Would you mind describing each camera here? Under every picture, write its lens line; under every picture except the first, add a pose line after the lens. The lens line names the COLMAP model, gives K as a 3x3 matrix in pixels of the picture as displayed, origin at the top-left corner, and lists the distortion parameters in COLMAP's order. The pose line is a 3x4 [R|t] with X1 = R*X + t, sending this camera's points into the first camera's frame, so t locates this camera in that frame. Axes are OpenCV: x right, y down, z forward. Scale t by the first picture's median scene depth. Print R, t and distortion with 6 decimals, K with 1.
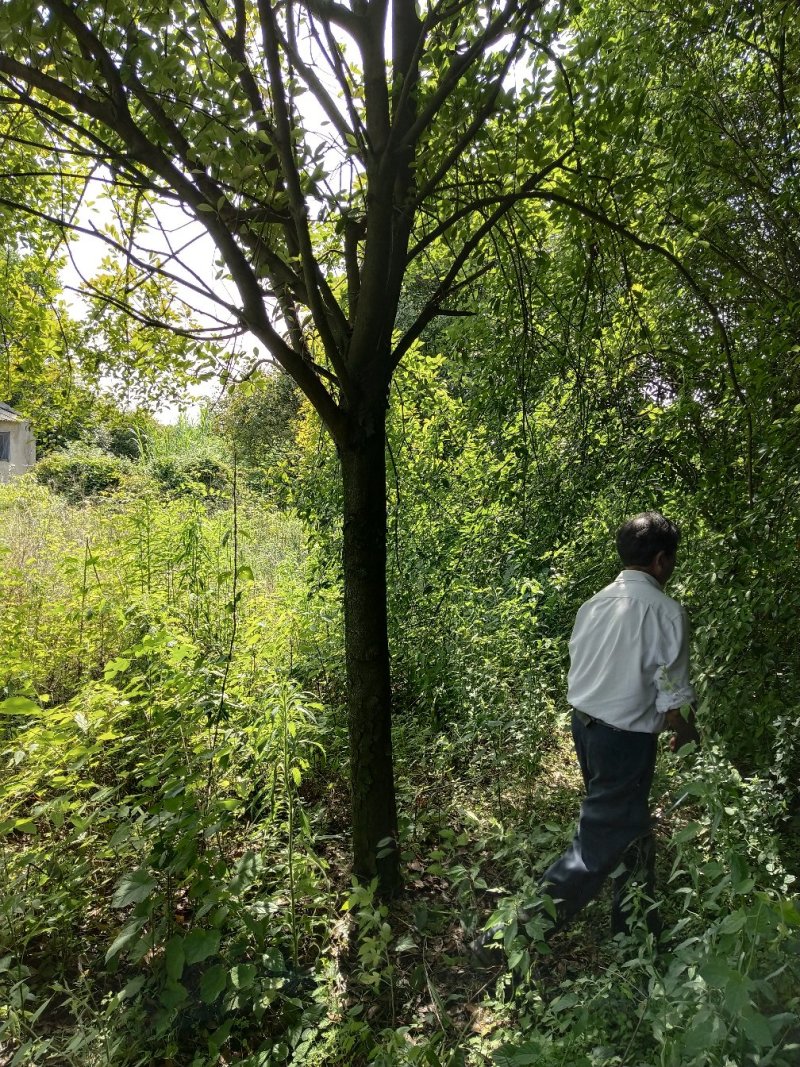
lens RADIAL K [[821.4, 0, 397.7], [0, 821.4, 532.9], [0, 0, 1]] dist [-0.009381, -0.001161]
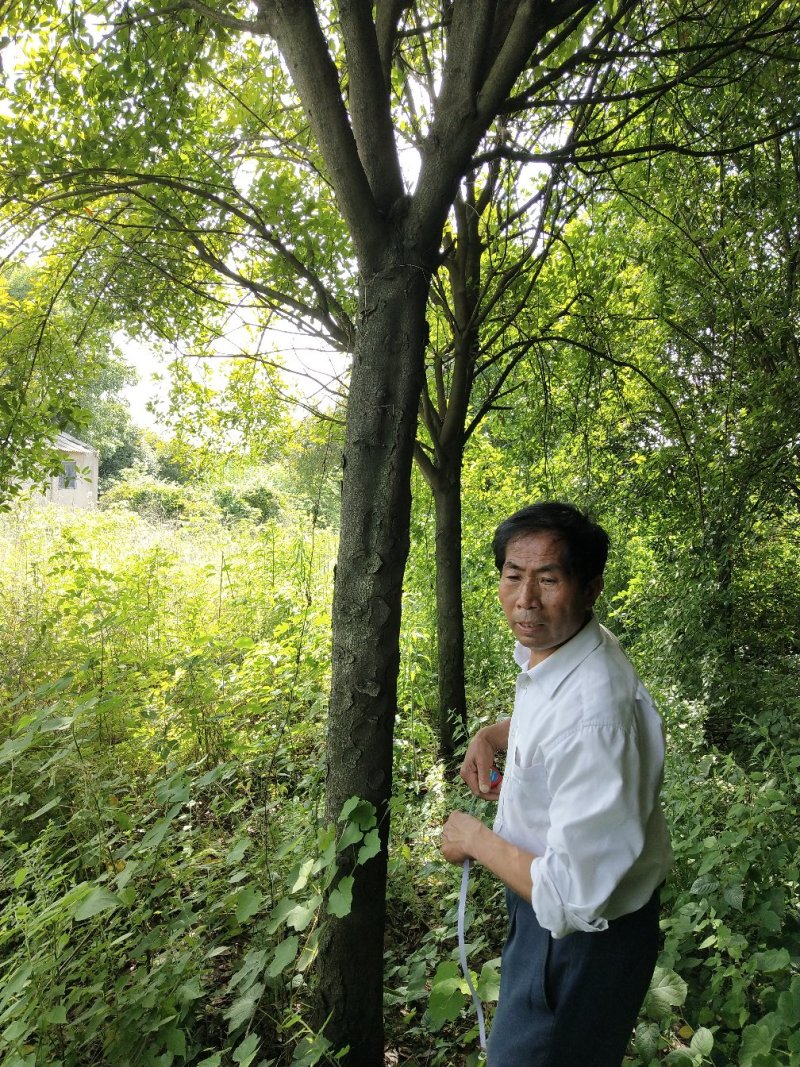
lens RADIAL K [[821.4, 0, 402.2], [0, 821.4, 531.9], [0, 0, 1]] dist [-0.009381, -0.001161]
pose [[0.999639, -0.000901, -0.026868, -0.048243], [0.000081, 0.999535, -0.030507, 0.017574], [0.026883, 0.030494, 0.999173, -0.364123]]
